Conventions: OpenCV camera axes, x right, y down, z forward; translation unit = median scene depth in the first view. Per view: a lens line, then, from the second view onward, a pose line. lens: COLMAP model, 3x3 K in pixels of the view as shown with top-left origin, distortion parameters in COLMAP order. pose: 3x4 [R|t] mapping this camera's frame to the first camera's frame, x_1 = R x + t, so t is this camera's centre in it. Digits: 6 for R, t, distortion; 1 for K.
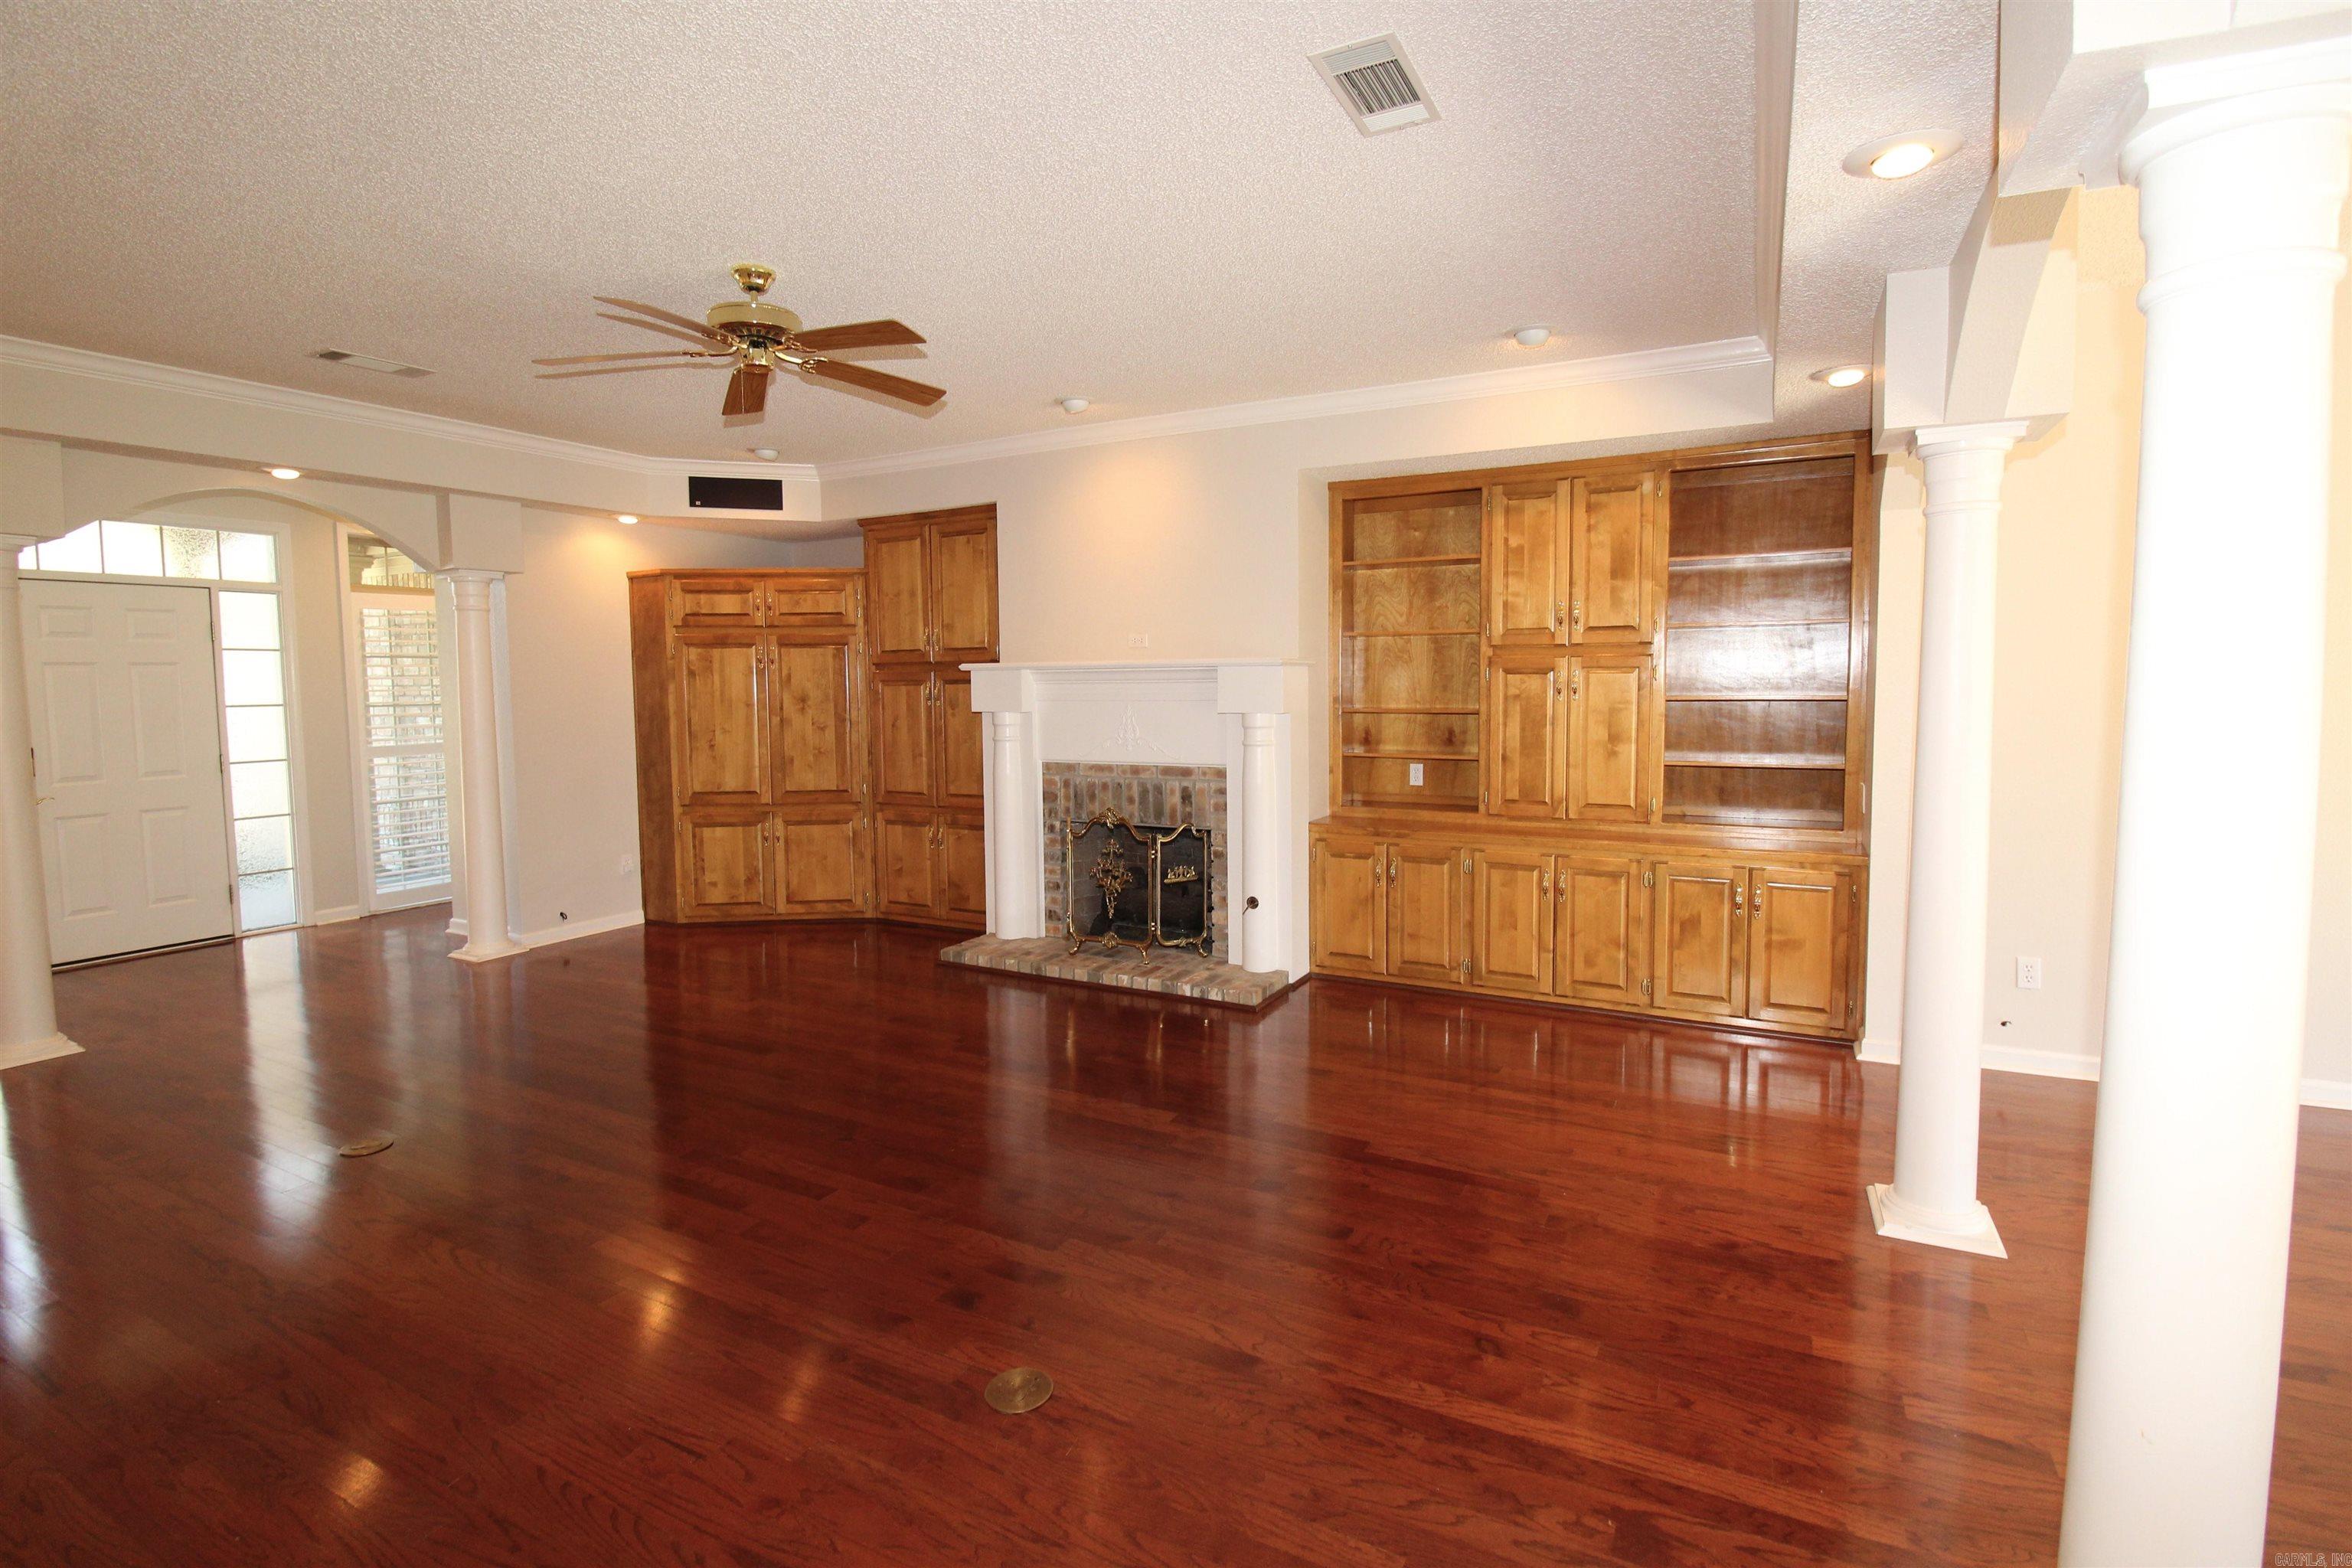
lens RADIAL K [[1095.8, 0, 1176.7], [0, 1095.8, 756.7], [0, 0, 1]] dist [-0.002274, -0.013206]
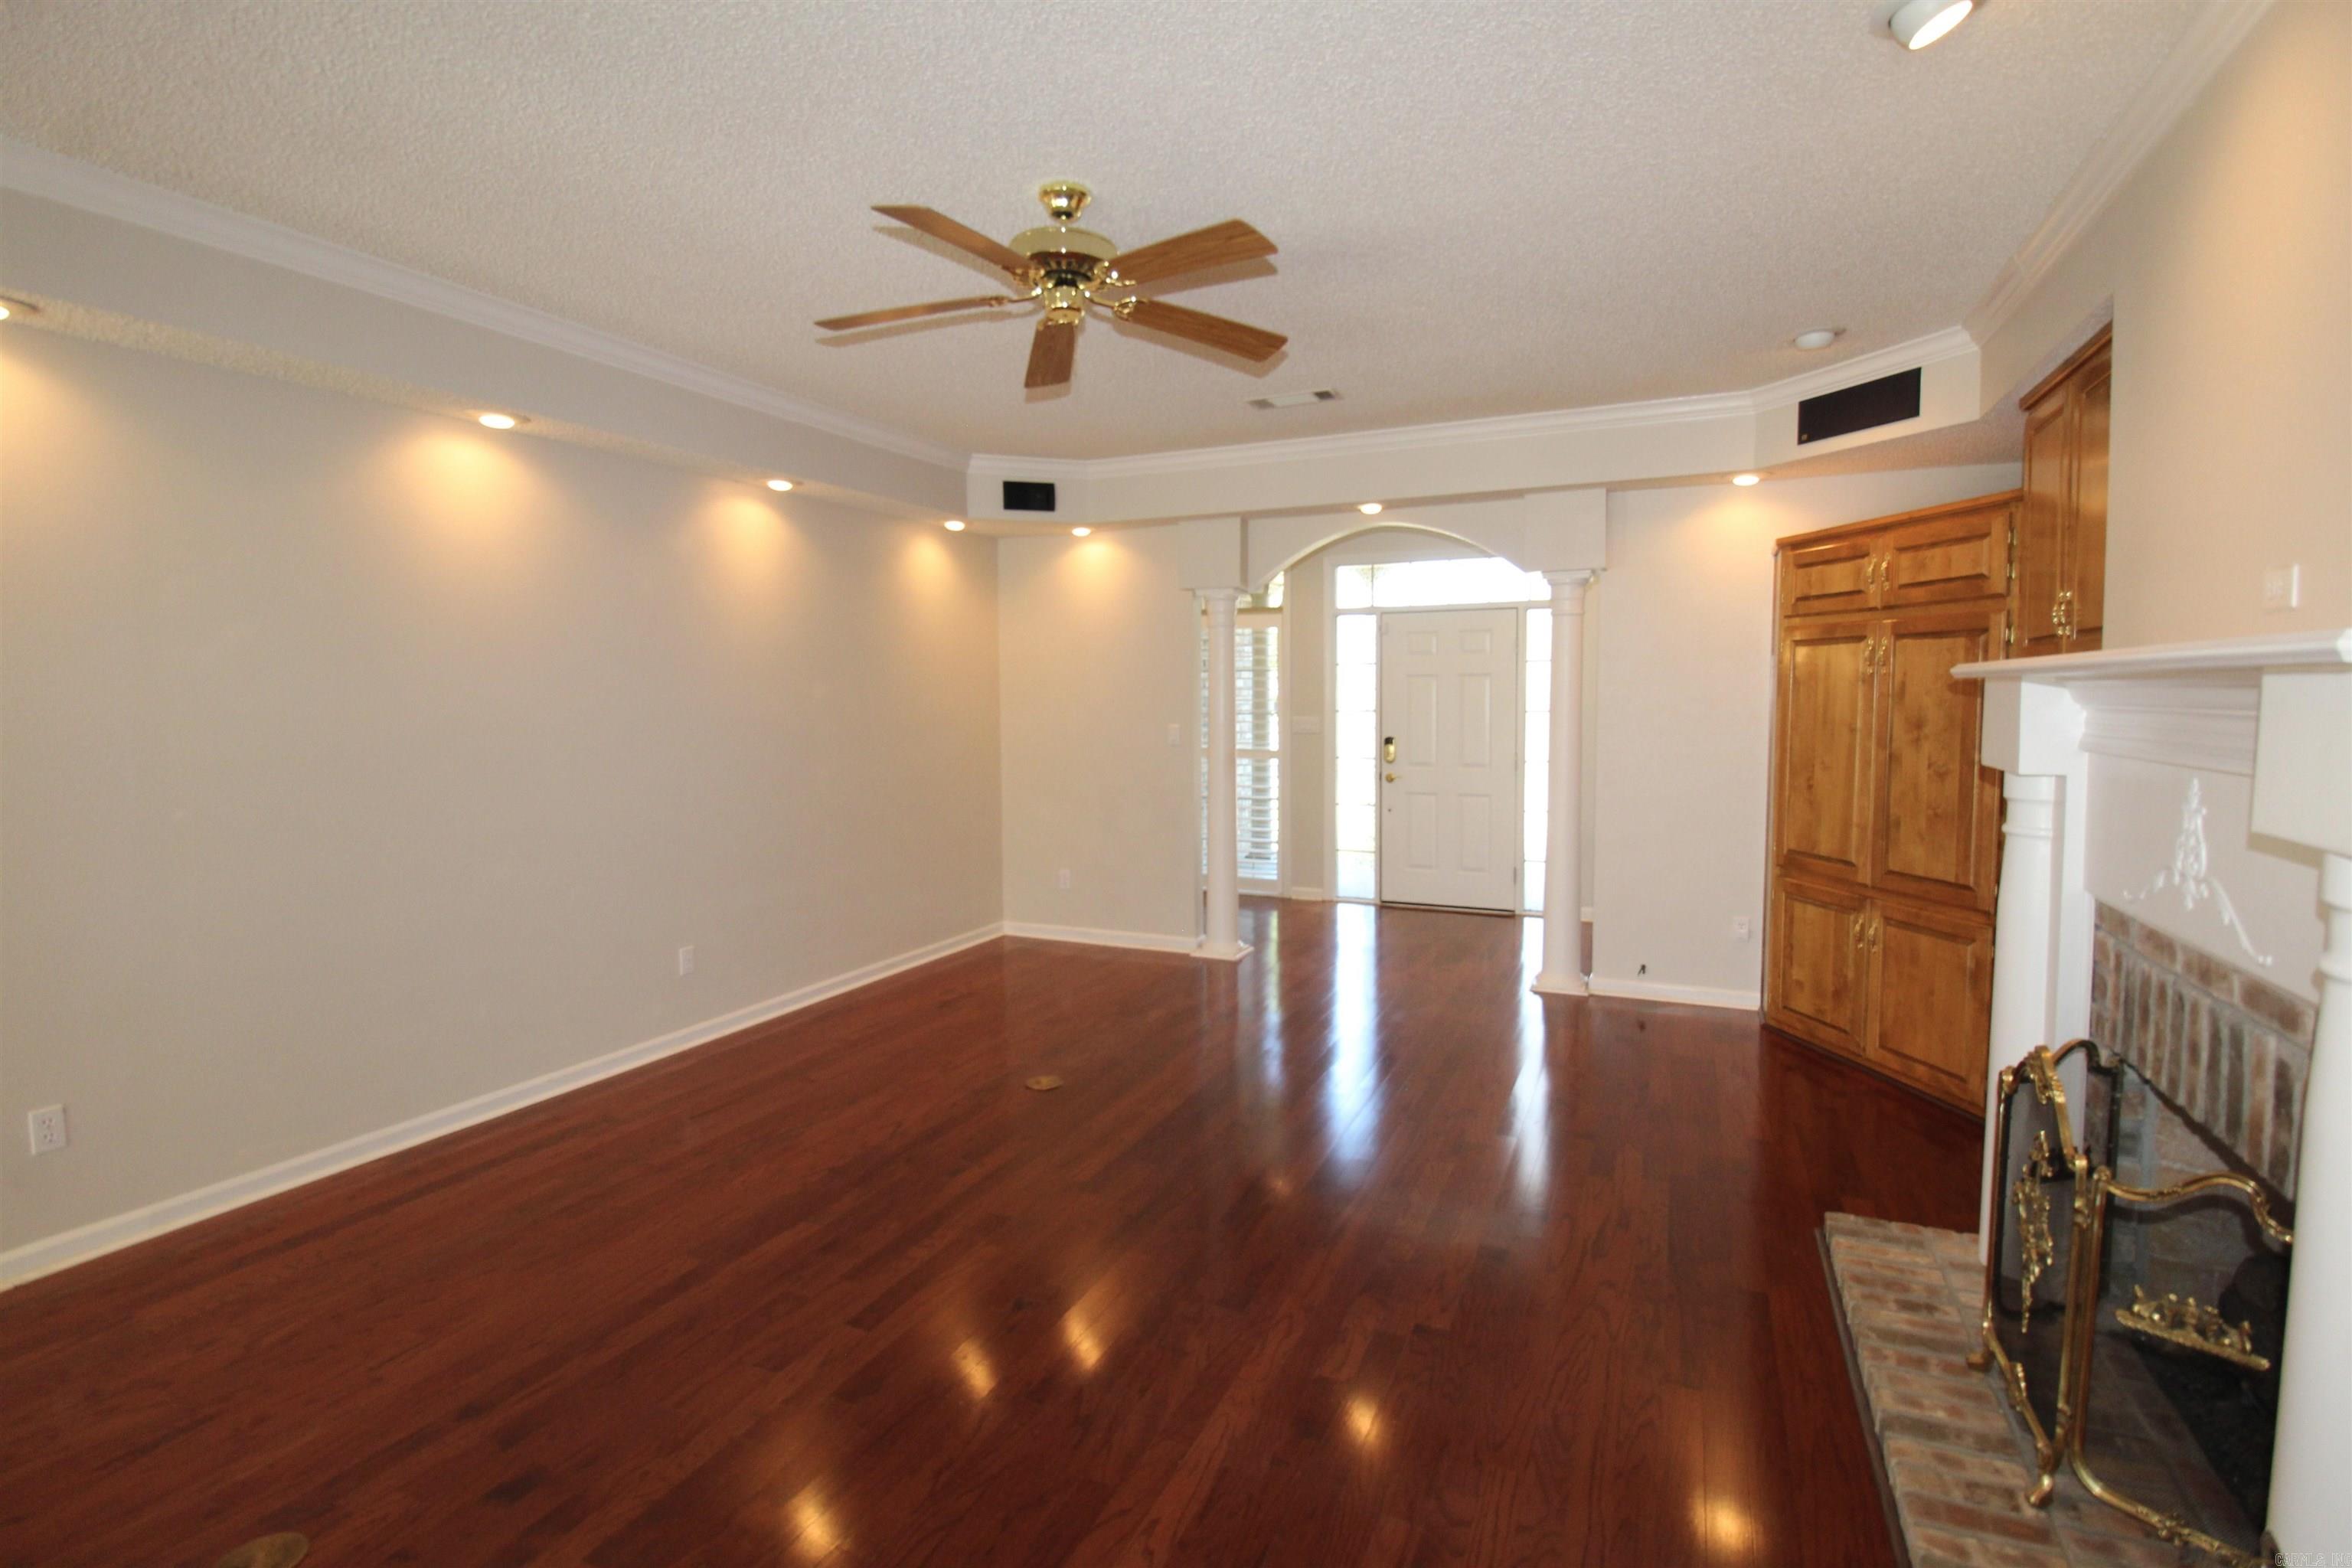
lens RADIAL K [[1095.8, 0, 1176.7], [0, 1095.8, 756.7], [0, 0, 1]] dist [-0.002274, -0.013206]
pose [[0.009053, 0.071229, -0.997419, 0.270537], [-0.068937, 0.995131, 0.070440, -0.051330], [0.997580, 0.068121, 0.013920, 0.613020]]
